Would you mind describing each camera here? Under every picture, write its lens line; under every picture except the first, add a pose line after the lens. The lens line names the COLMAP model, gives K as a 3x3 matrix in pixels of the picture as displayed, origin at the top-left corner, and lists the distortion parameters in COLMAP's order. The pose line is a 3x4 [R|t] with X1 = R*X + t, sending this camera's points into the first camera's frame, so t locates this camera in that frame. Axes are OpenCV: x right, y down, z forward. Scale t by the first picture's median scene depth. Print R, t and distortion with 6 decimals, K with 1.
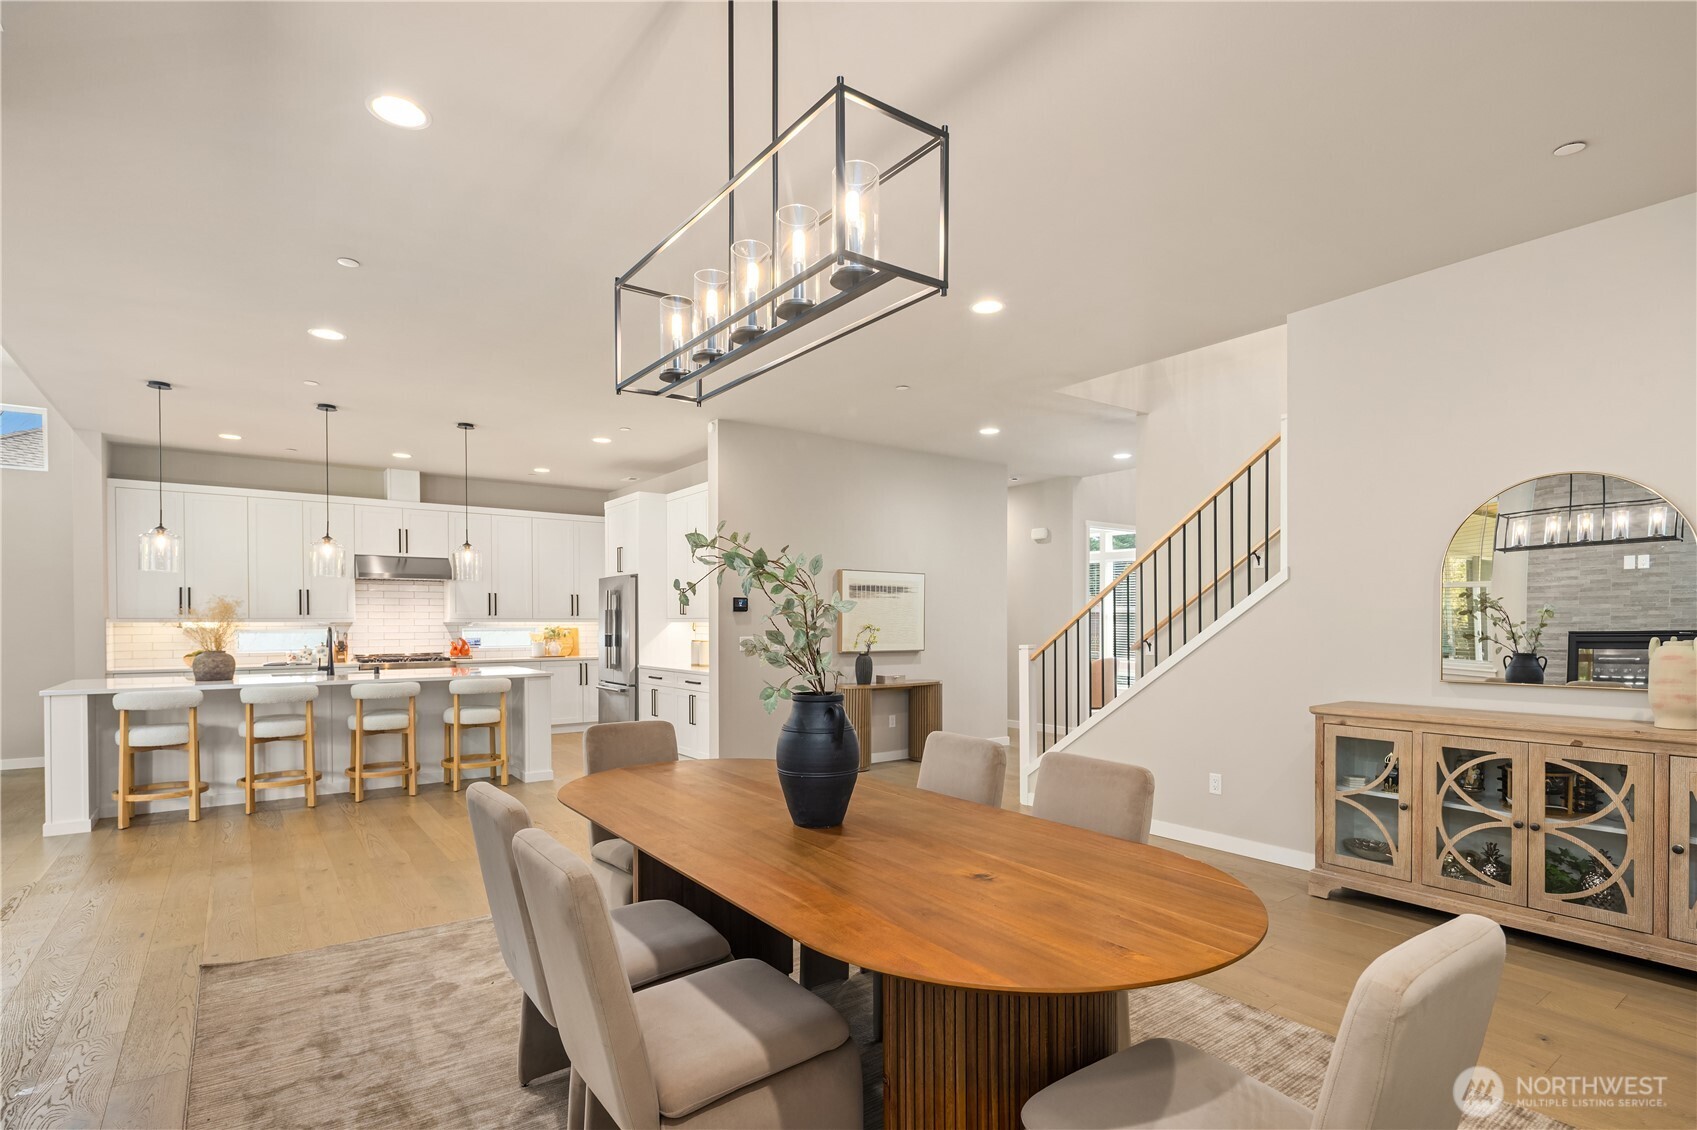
lens RADIAL K [[816.1, 0, 858.1], [0, 816.1, 631.9], [0, 0, 1]] dist [0.003067, 0.000141]
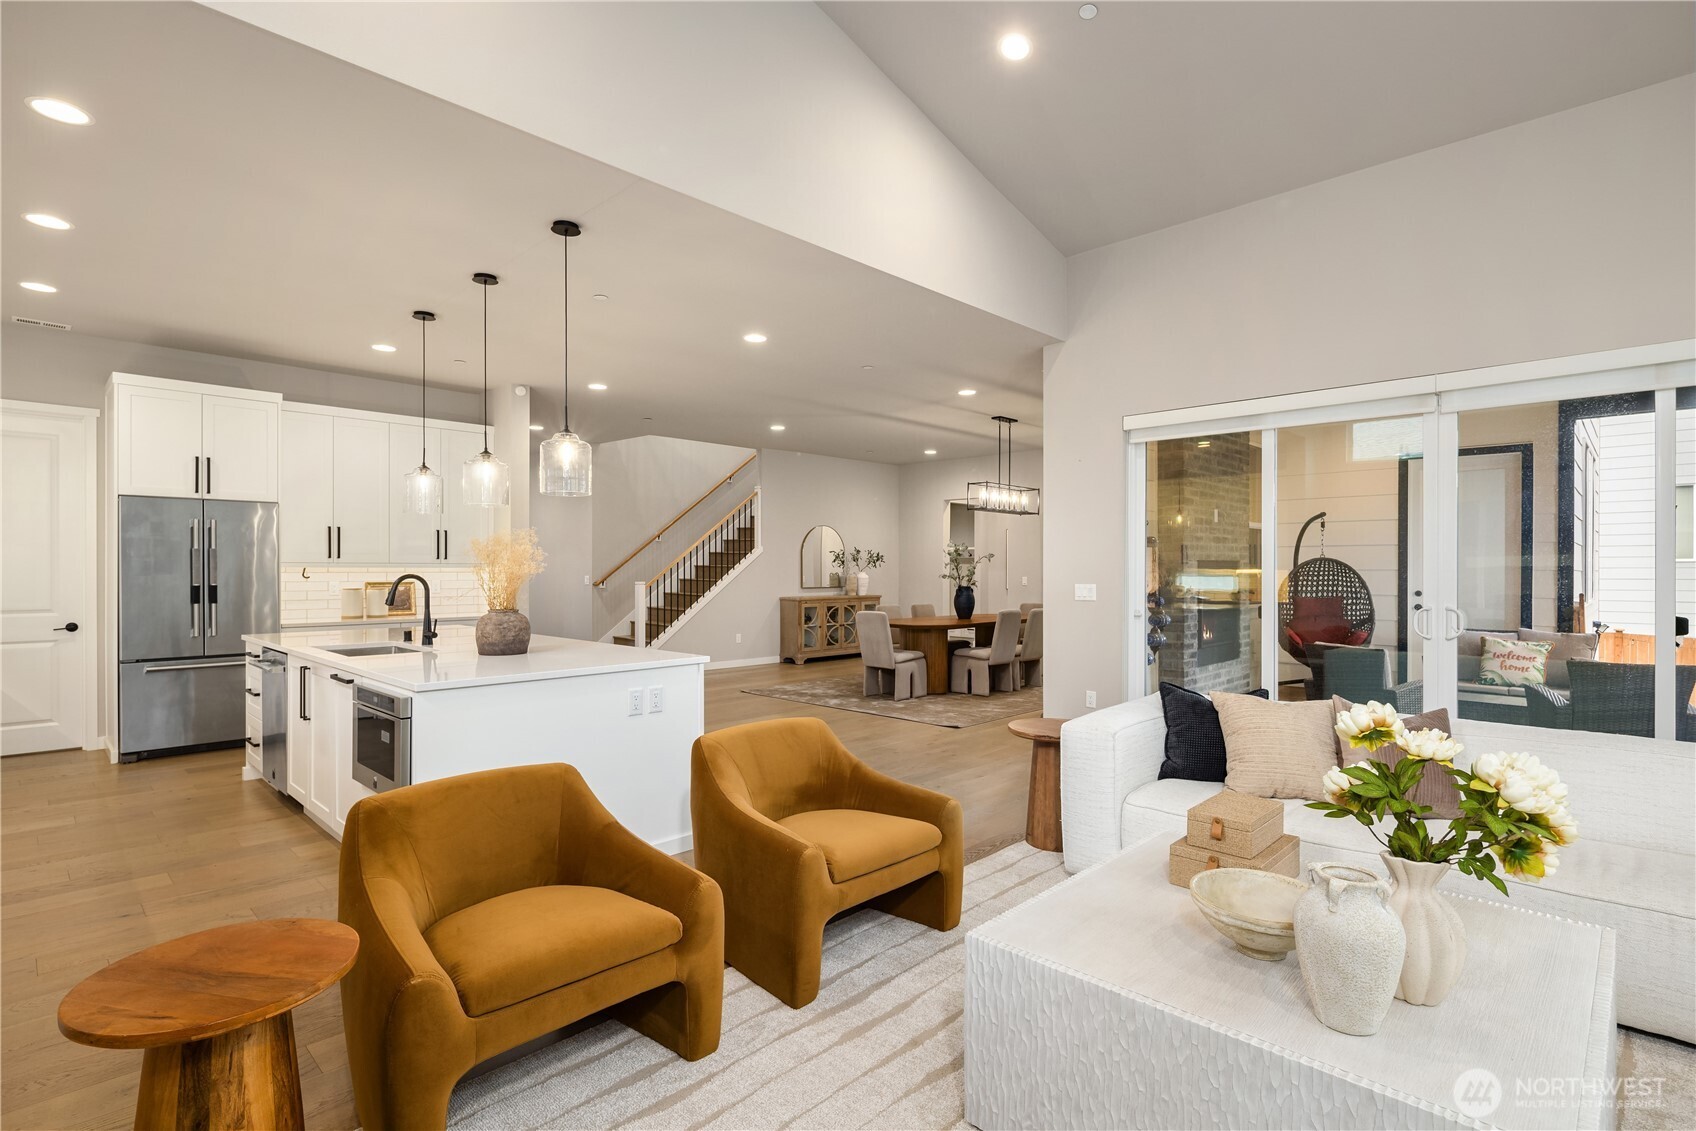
lens RADIAL K [[816.1, 0, 849.2], [0, 816.1, 570.2], [0, 0, 1]] dist [-0.000573, -0.001109]
pose [[-0.154045, 0.002636, 0.988060, -2.538298], [0.011875, 0.999929, -0.000817, -0.002291], [-0.987993, 0.011607, -0.154065, 1.409324]]
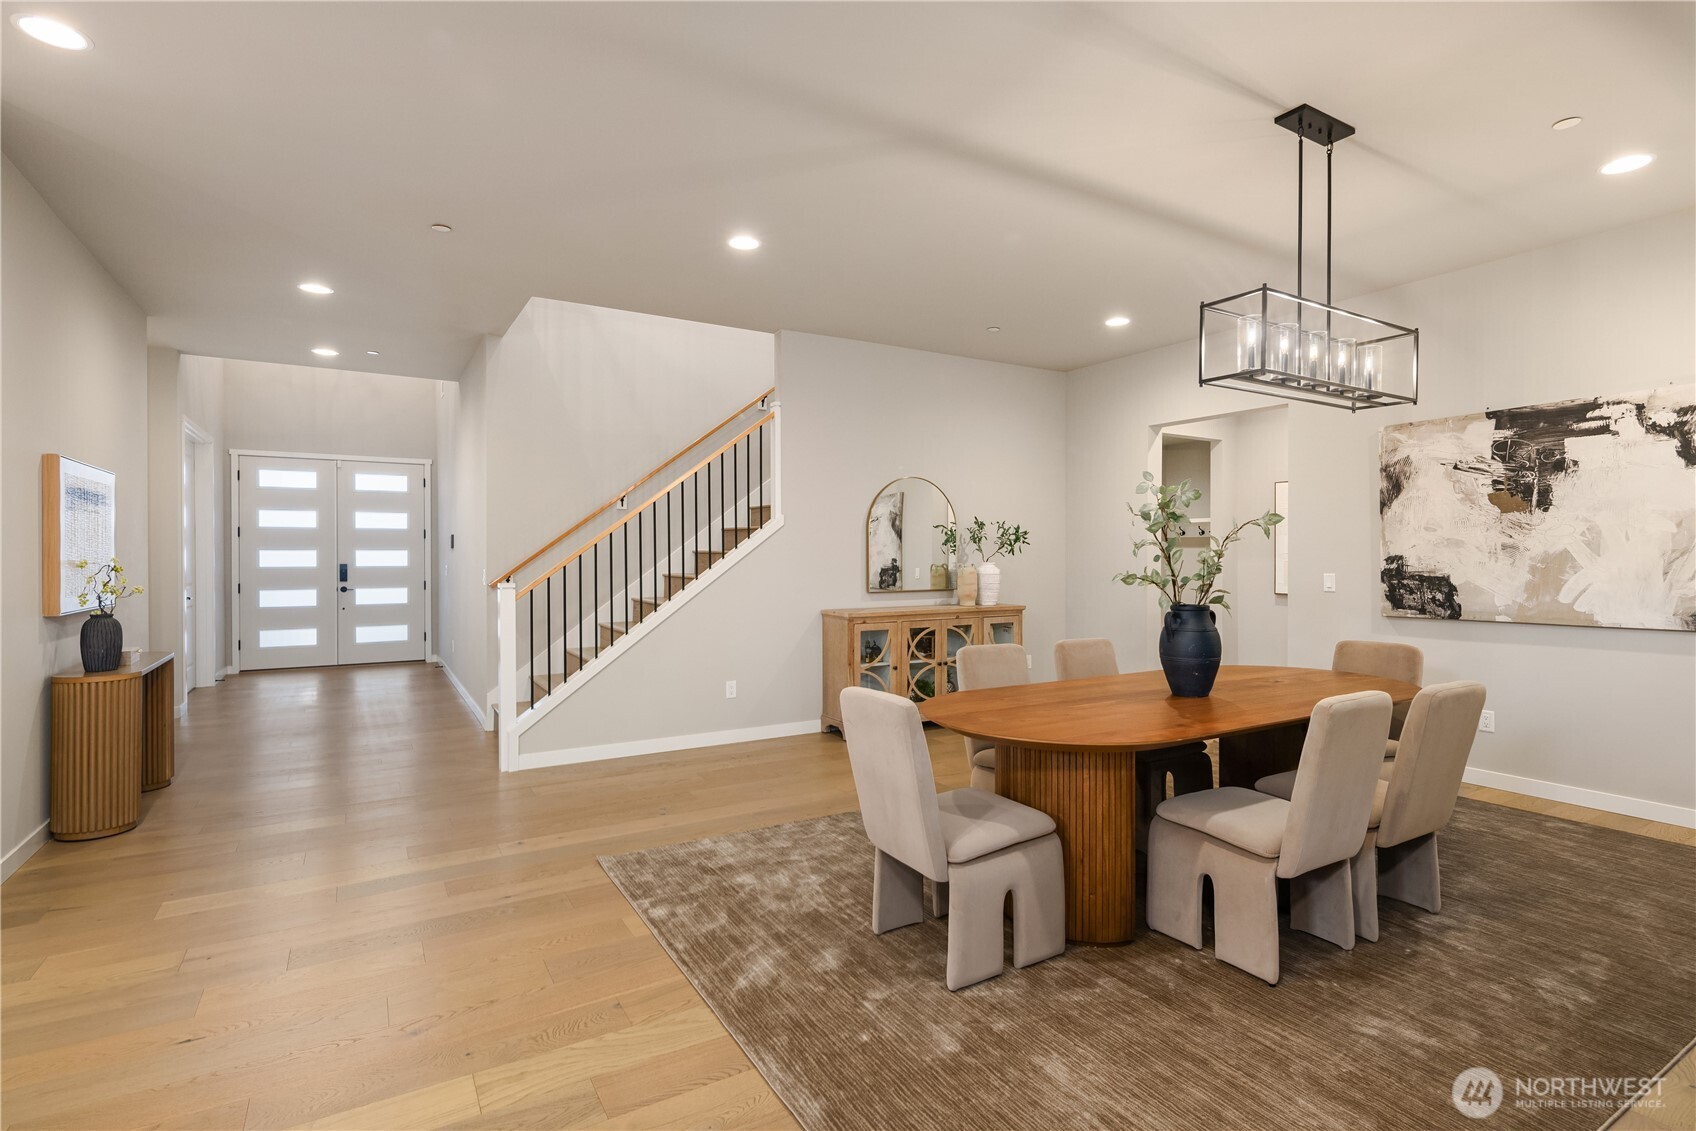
lens RADIAL K [[819.9, 0, 852.3], [0, 819.9, 560.7], [0, 0, 1]] dist [0.000019, -0.000693]
pose [[0.096866, -0.001461, 0.995296, -1.022482], [0.012597, 0.999921, 0.000242, -0.005078], [-0.995218, 0.012515, 0.096877, 0.947569]]
